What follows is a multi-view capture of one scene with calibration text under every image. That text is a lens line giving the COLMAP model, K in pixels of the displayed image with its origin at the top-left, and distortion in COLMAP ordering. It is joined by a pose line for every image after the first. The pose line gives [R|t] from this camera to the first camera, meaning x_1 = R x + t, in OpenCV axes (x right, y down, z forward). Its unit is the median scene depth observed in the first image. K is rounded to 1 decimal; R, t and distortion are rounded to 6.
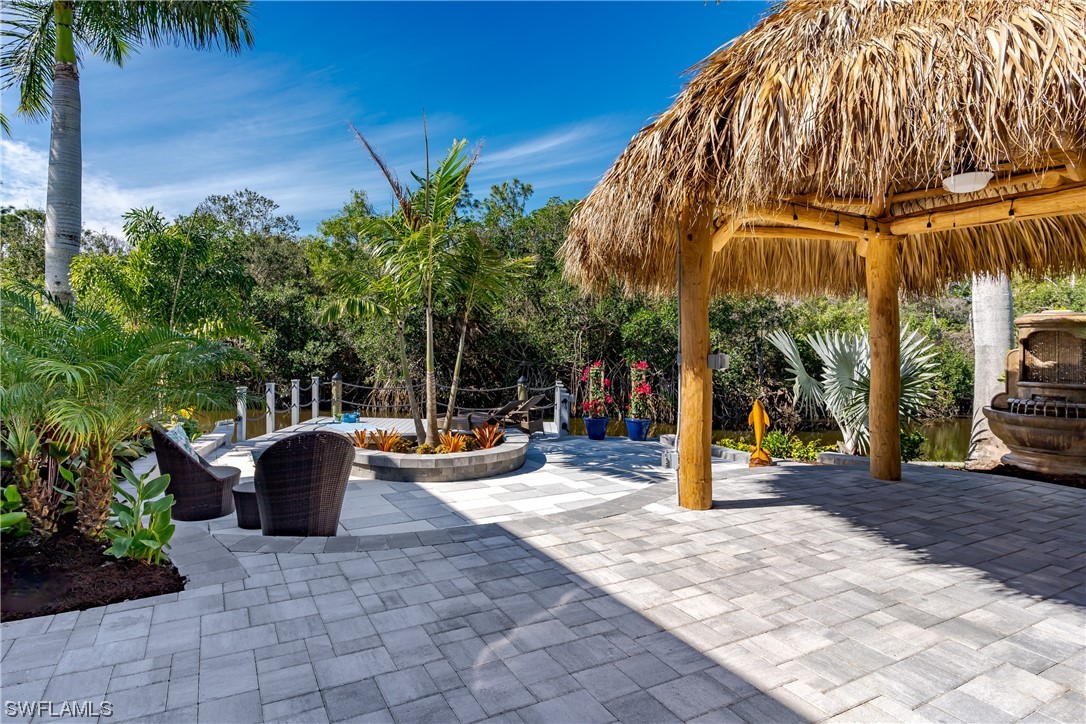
lens RADIAL K [[577.0, 0, 500.4], [0, 577.0, 335.1], [0, 0, 1]] dist [-0.001234, 0.001828]
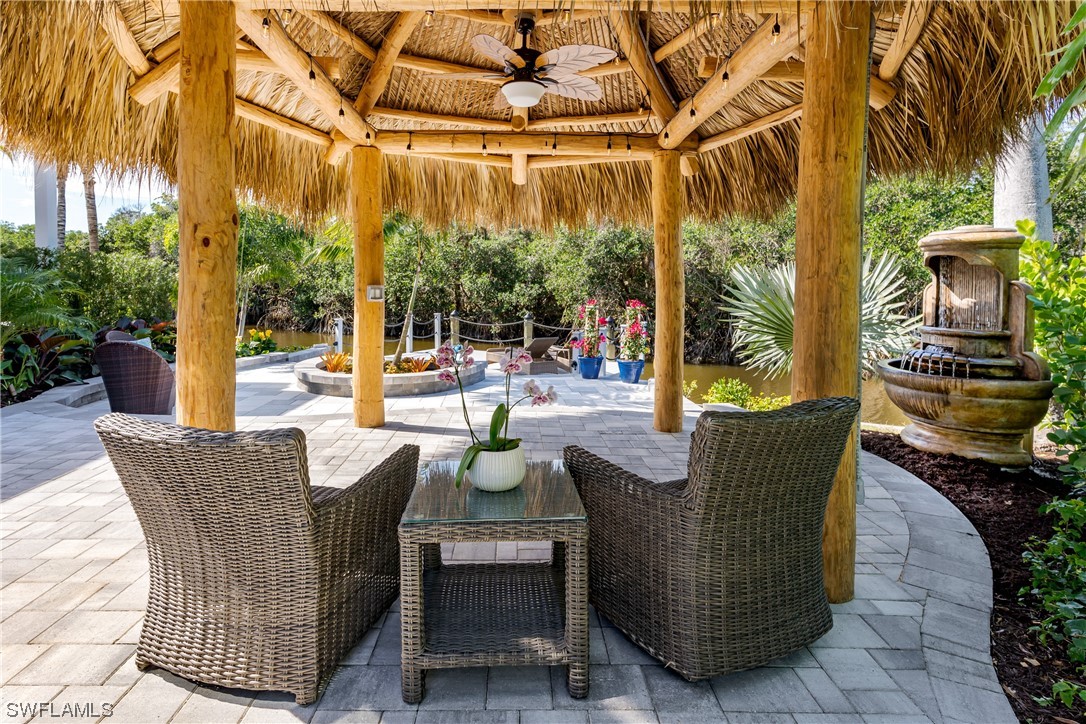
lens RADIAL K [[577.0, 0, 515.9], [0, 577.0, 302.7], [0, 0, 1]] dist [-0.001234, 0.001828]
pose [[0.888668, 0.007897, -0.458484, 0.915469], [0.011424, 0.999160, 0.039354, 0.019300], [0.458410, -0.040210, 0.887831, 0.130784]]
